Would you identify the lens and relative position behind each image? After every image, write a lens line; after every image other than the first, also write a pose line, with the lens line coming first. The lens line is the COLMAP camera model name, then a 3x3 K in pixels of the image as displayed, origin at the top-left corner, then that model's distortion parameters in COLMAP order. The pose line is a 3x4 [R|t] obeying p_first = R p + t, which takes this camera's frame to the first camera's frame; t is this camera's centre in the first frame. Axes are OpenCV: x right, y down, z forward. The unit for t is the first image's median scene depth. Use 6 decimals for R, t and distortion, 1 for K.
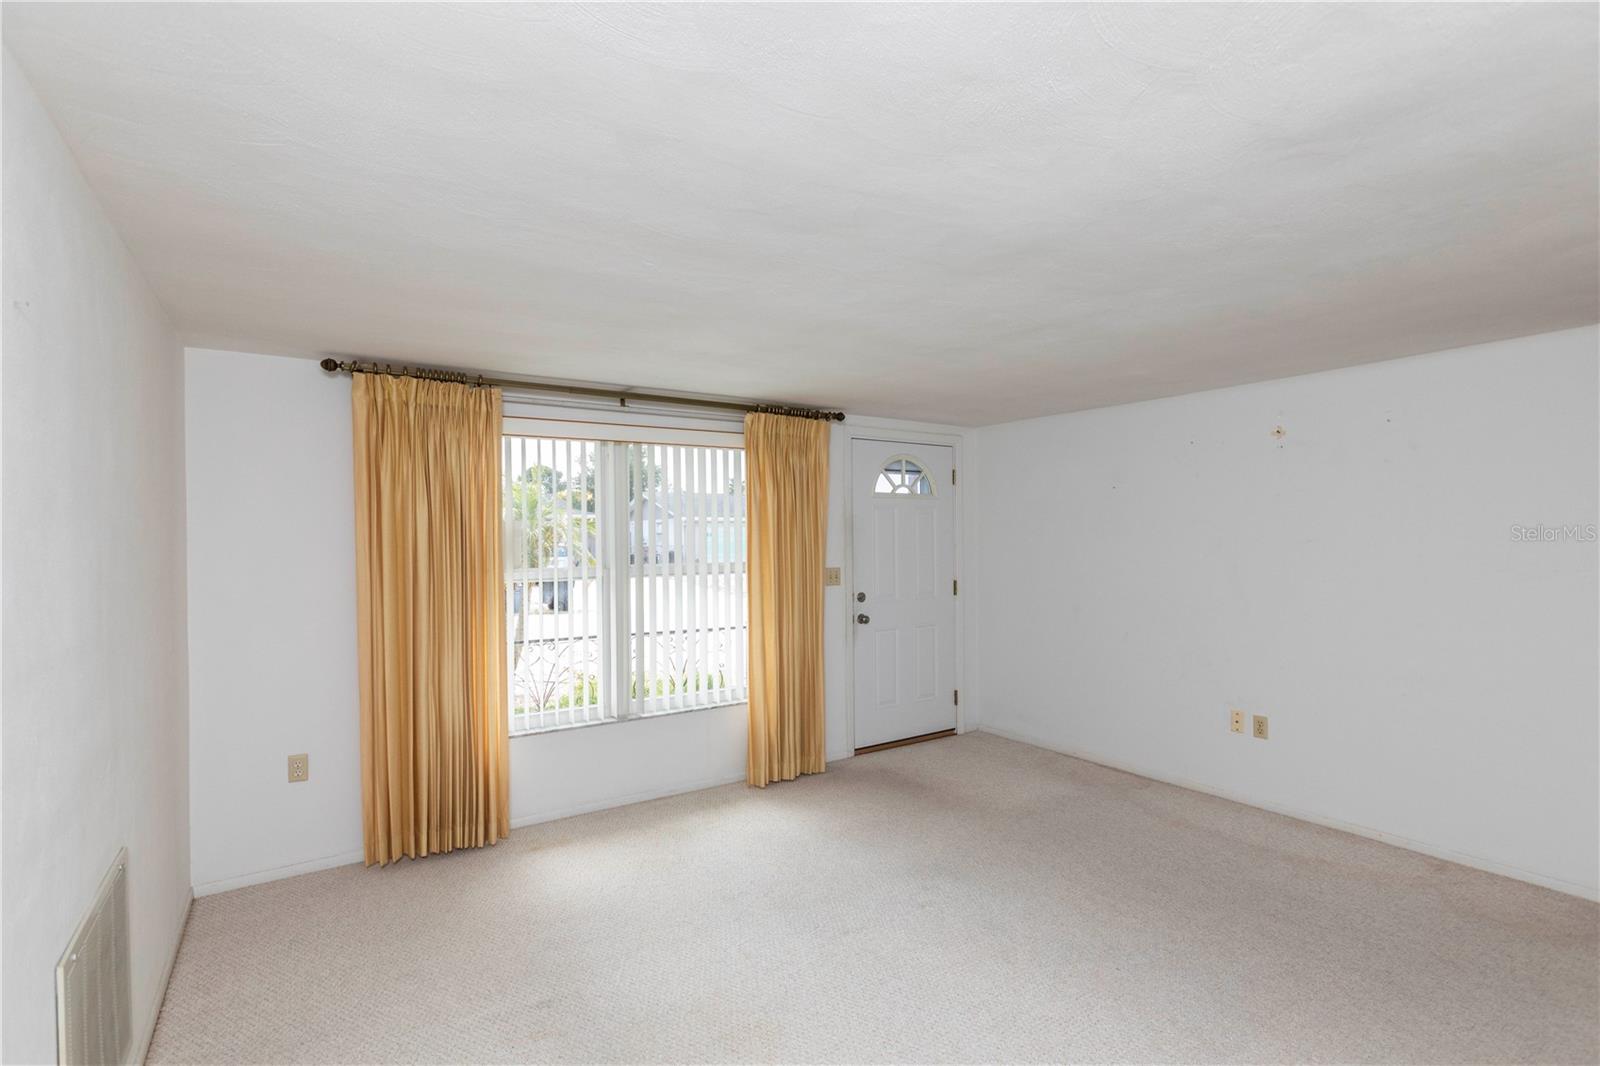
lens RADIAL K [[755.9, 0, 810.0], [0, 755.9, 547.1], [0, 0, 1]] dist [0.001984, 0.000326]
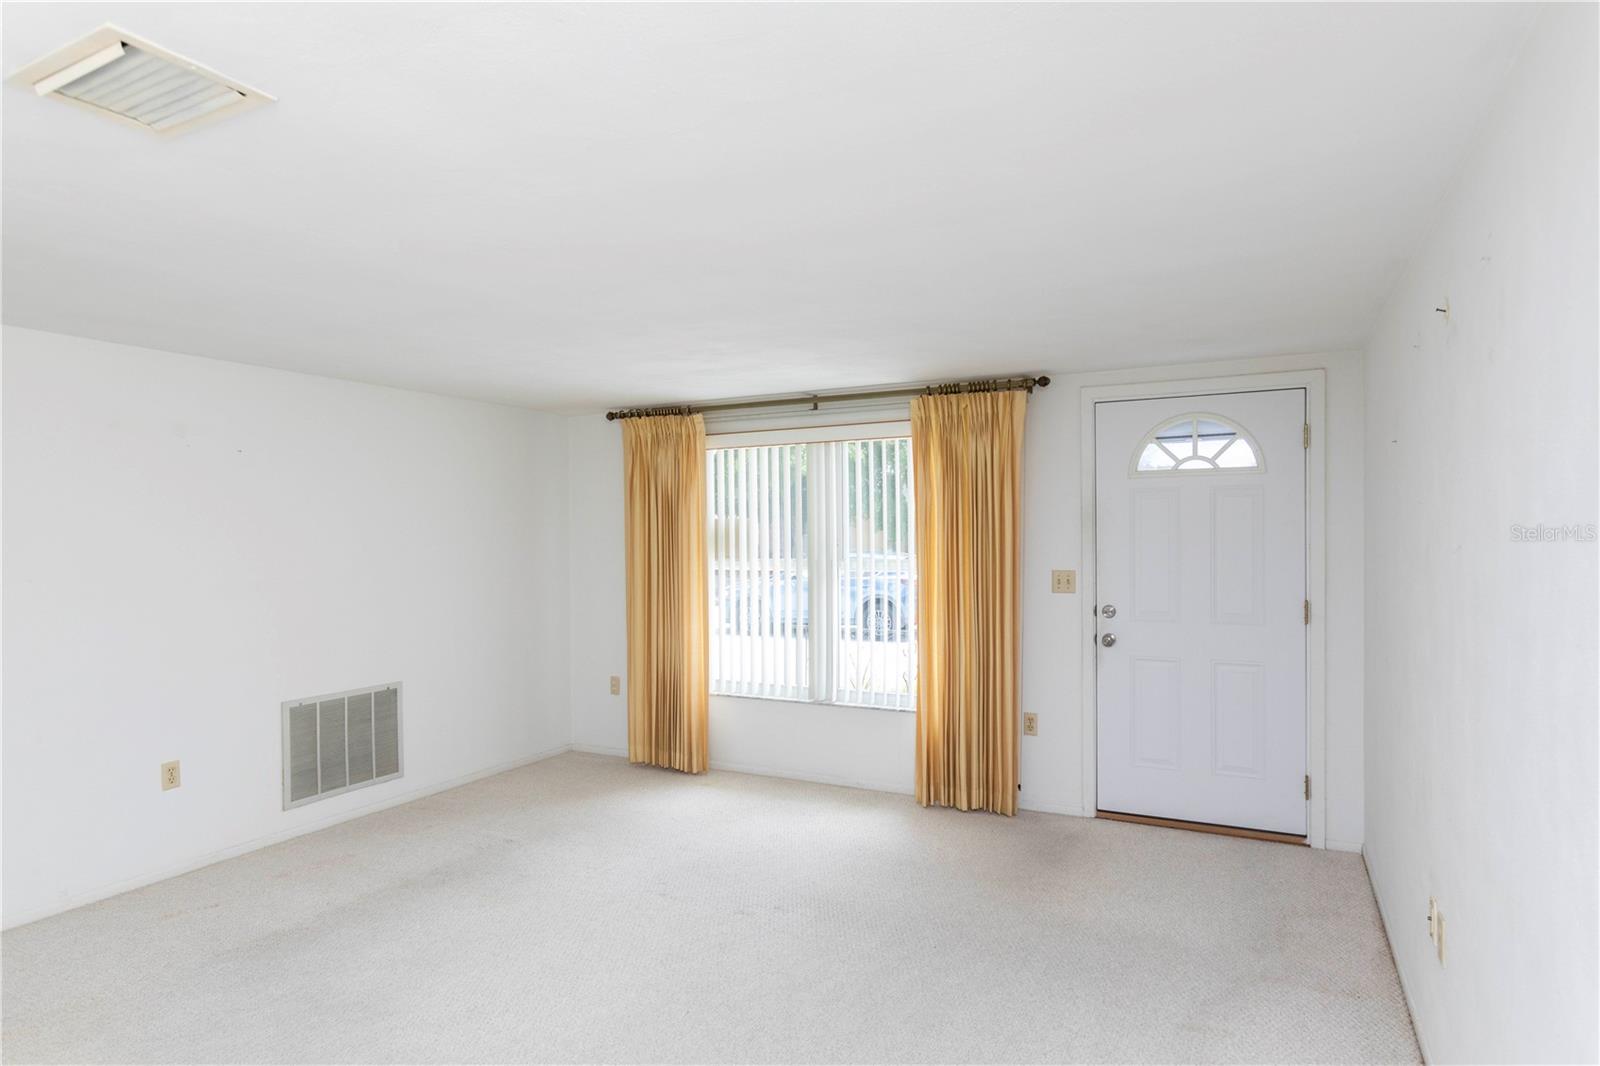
lens RADIAL K [[909.5, 0, 789.6], [0, 909.5, 538.8], [0, 0, 1]] dist [-0.003526, 0.002454]
pose [[0.481184, 0.010500, -0.876557, 0.801692], [-0.006432, 0.999944, 0.008447, -0.013483], [0.876596, 0.001573, 0.481224, 0.322440]]
